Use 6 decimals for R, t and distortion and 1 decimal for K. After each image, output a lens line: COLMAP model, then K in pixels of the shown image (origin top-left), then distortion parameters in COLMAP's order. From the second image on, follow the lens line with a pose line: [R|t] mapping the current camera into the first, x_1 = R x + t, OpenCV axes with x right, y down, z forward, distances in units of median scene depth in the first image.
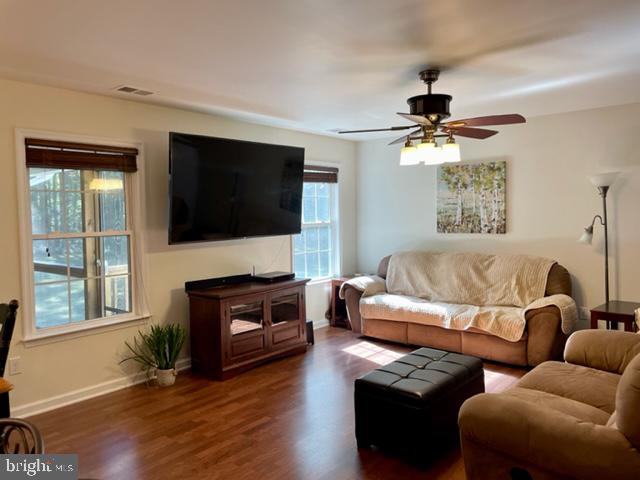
lens RADIAL K [[488.1, 0, 322.5], [0, 488.1, 237.3], [0, 0, 1]] dist [0.069468, -0.001107]
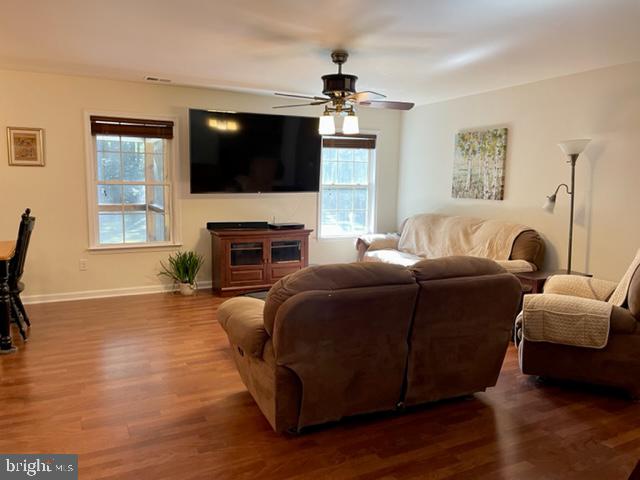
lens RADIAL K [[488.1, 0, 322.5], [0, 488.1, 237.3], [0, 0, 1]] dist [0.069468, -0.001107]
pose [[0.921638, 0.078414, -0.380047, 0.423287], [-0.051811, 0.995468, 0.079747, 0.006801], [0.384578, -0.053807, 0.921523, -0.085793]]
